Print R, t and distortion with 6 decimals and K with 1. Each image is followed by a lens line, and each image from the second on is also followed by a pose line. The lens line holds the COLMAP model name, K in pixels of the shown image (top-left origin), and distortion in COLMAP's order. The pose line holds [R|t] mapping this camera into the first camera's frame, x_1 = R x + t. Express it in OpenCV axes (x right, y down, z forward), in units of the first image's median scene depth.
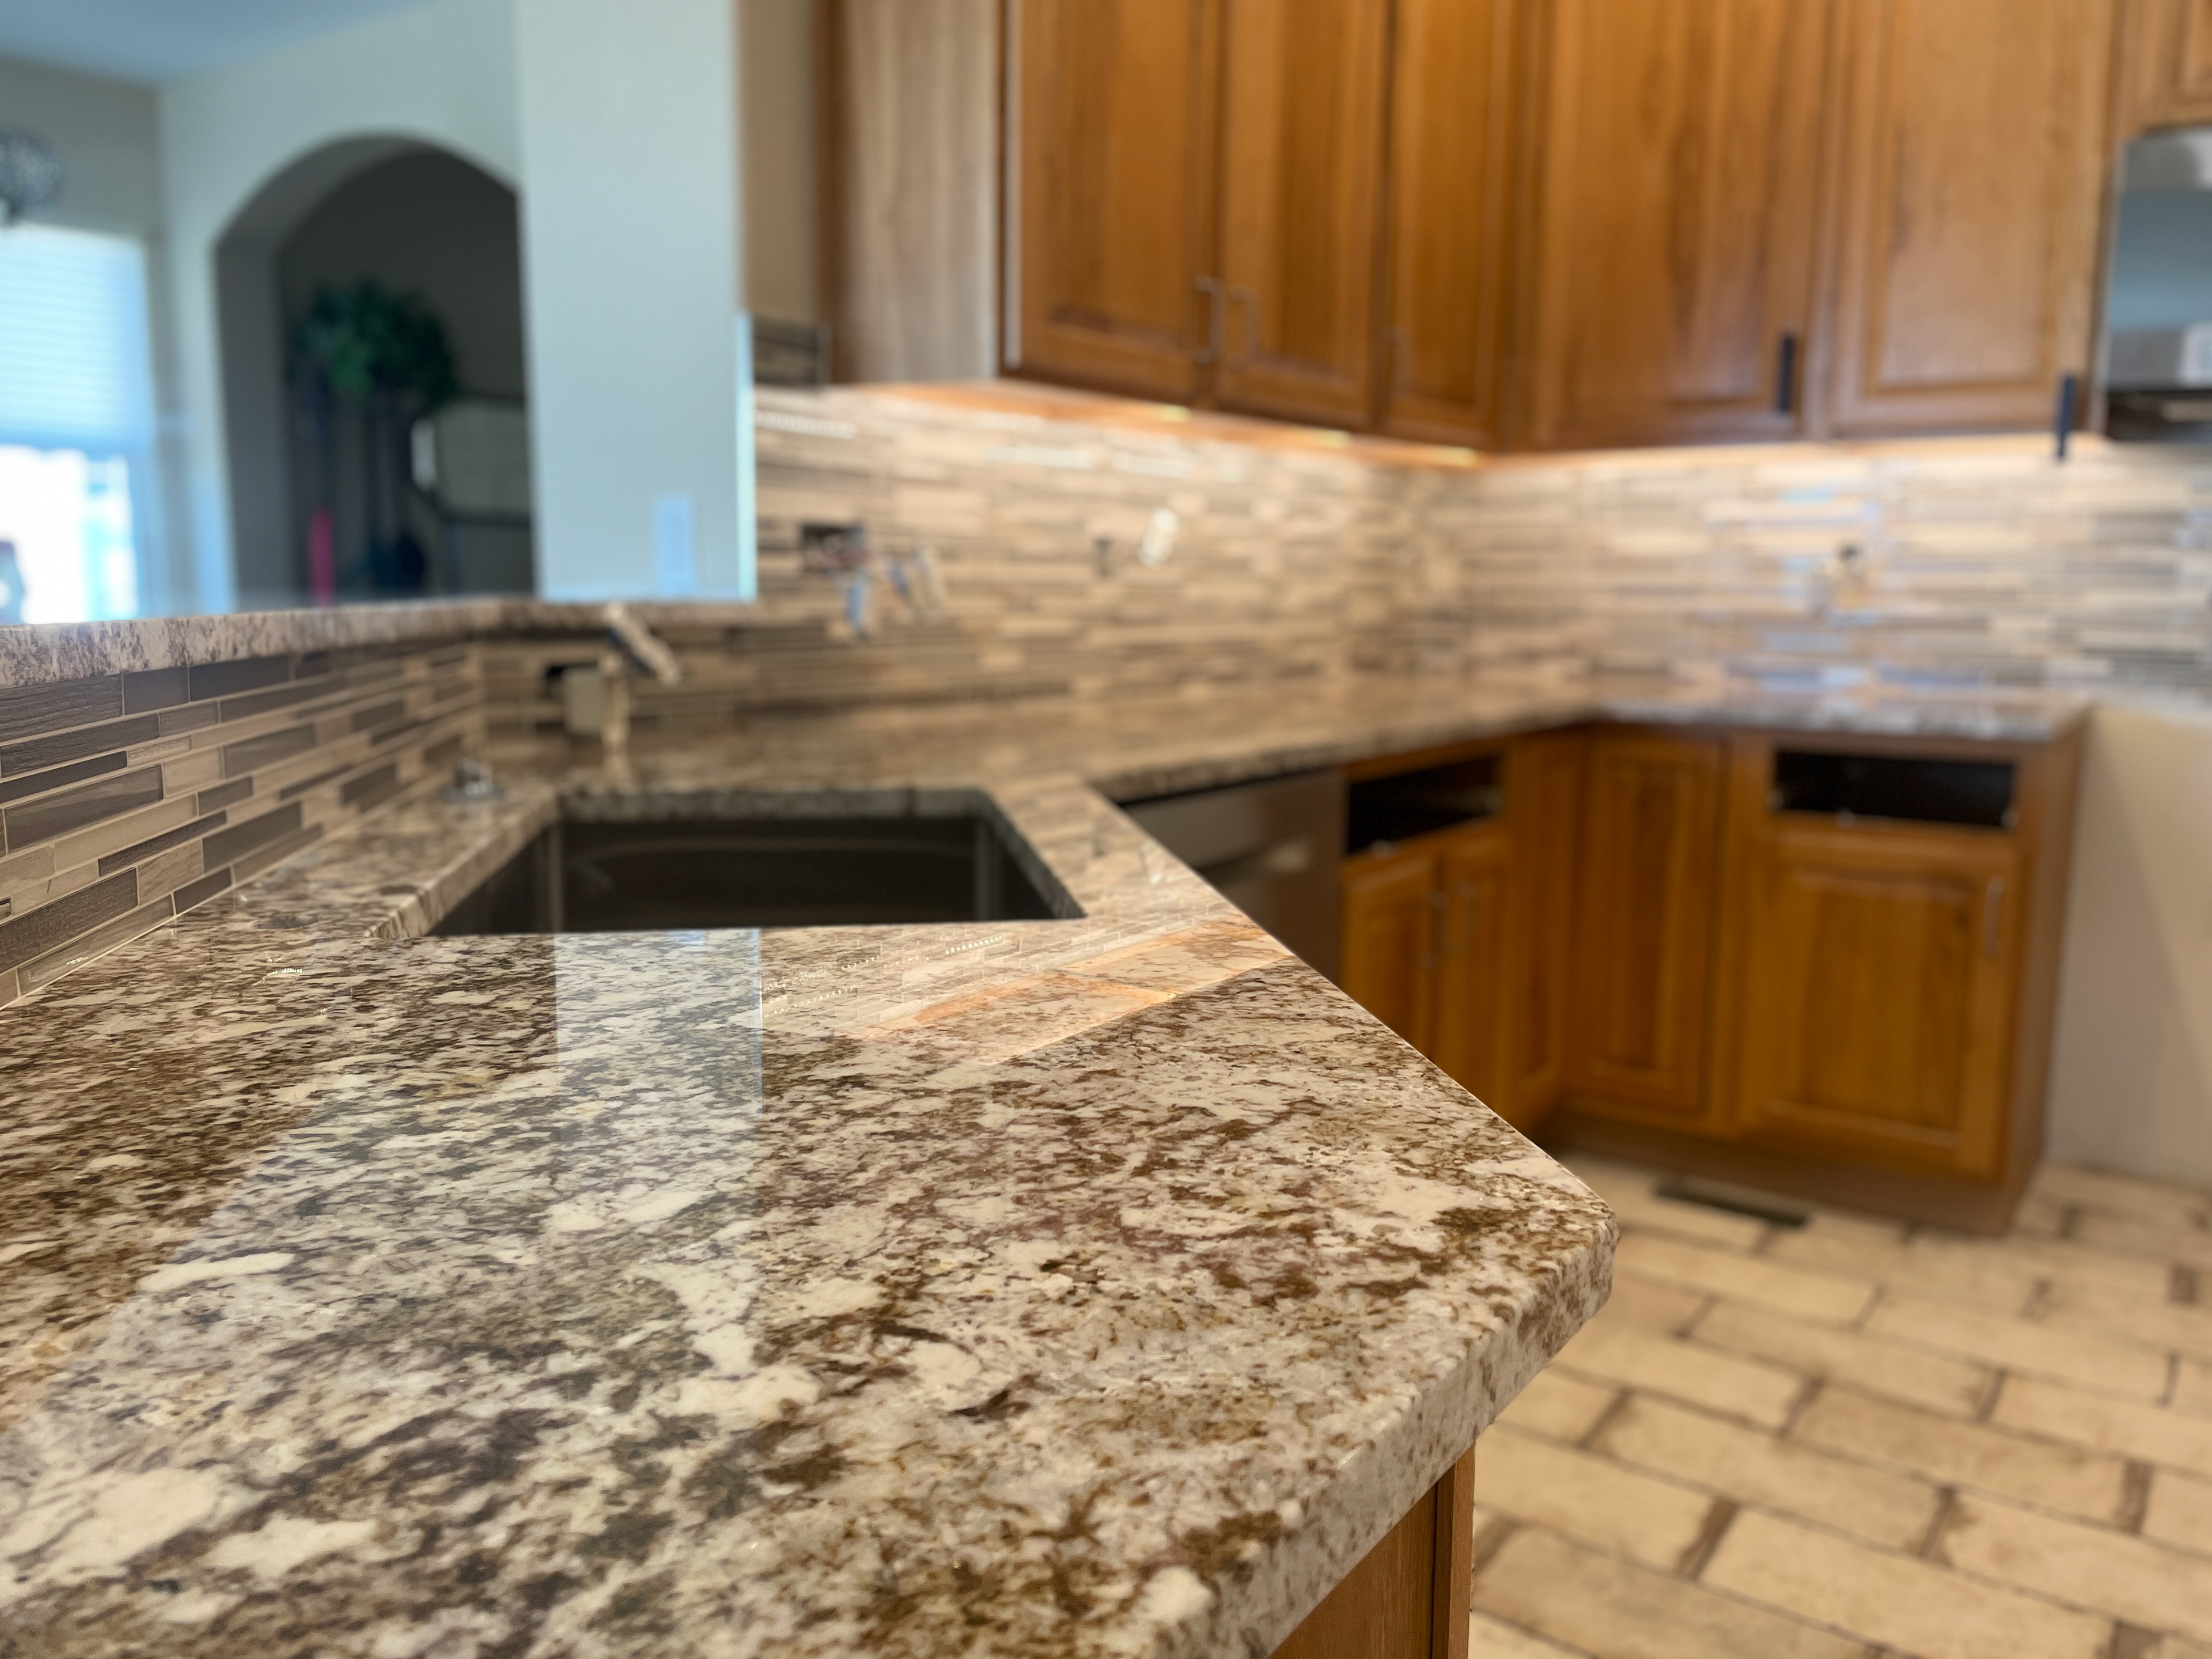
lens RADIAL K [[1666.0, 0, 1105.6], [0, 1666.0, 817.7], [0, 0, 1]] dist [0.091074, -0.118813]
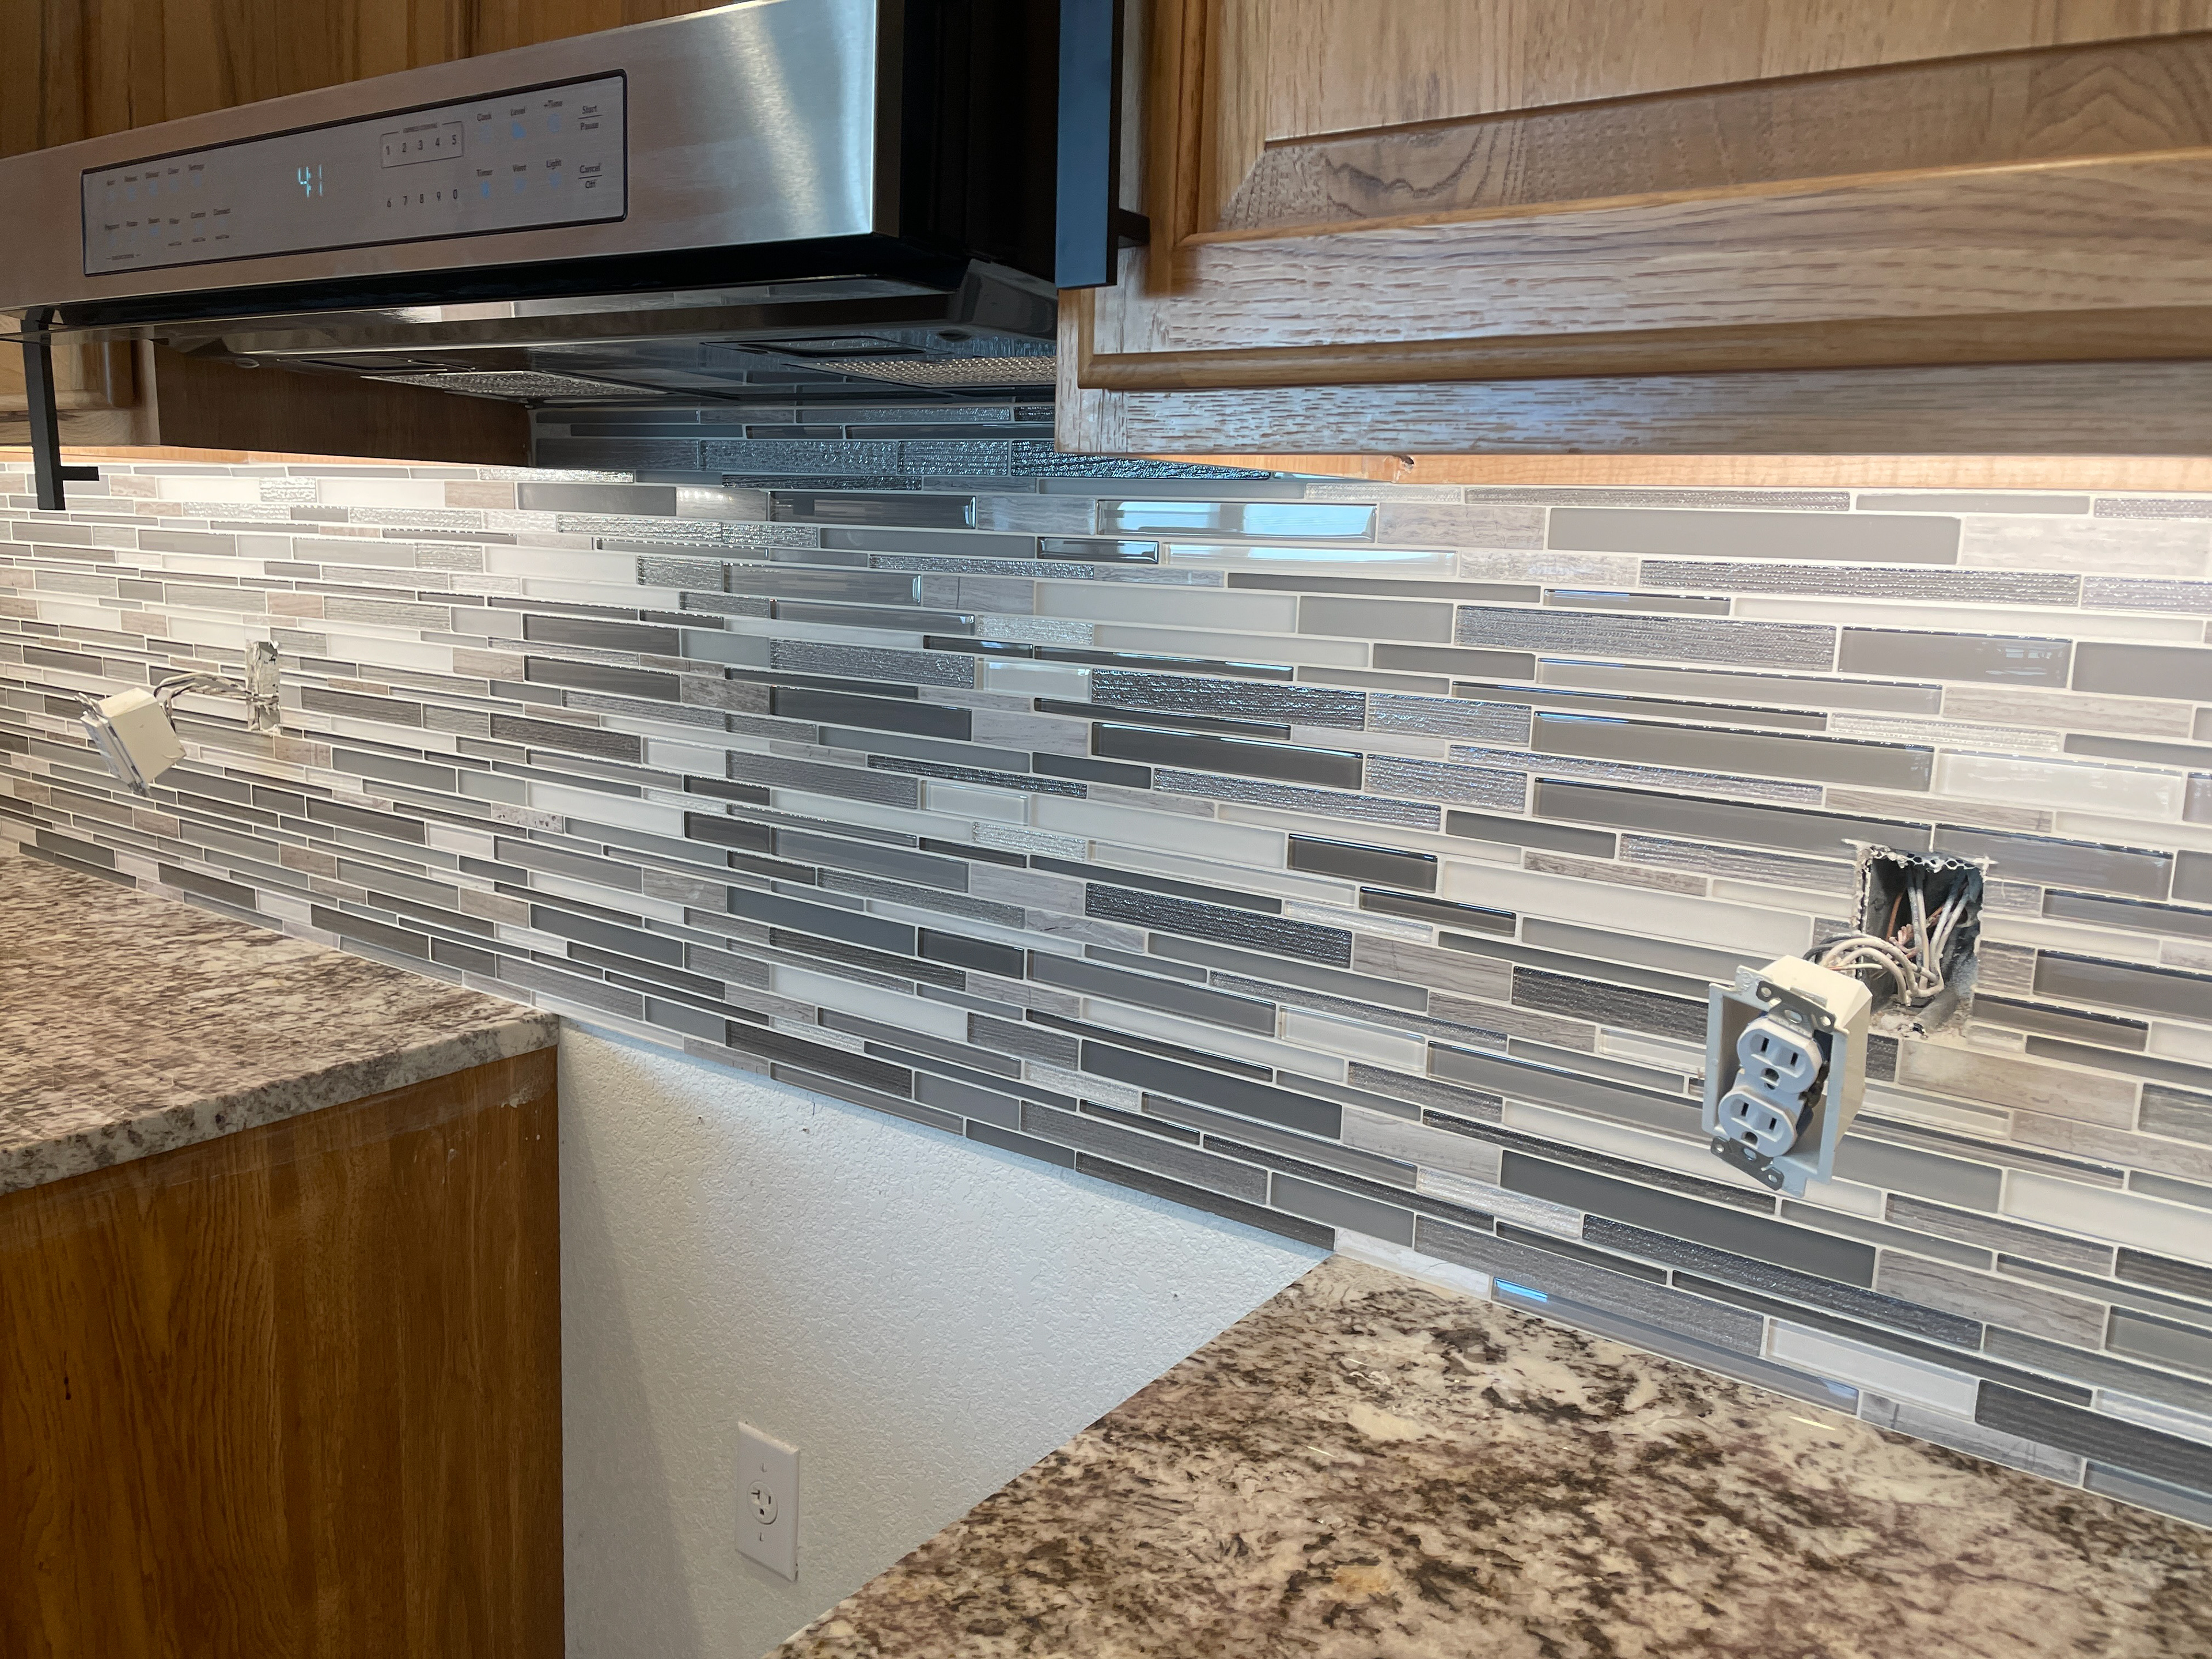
lens RADIAL K [[1678.4, 0, 1106.2], [0, 1678.4, 816.8], [0, 0, 1]] dist [0.092723, -0.127160]
pose [[0.999726, 0.023341, 0.001947, 0.982619], [-0.023383, 0.999401, 0.025517, -0.187083], [-0.001350, -0.025556, 0.999672, 0.729252]]
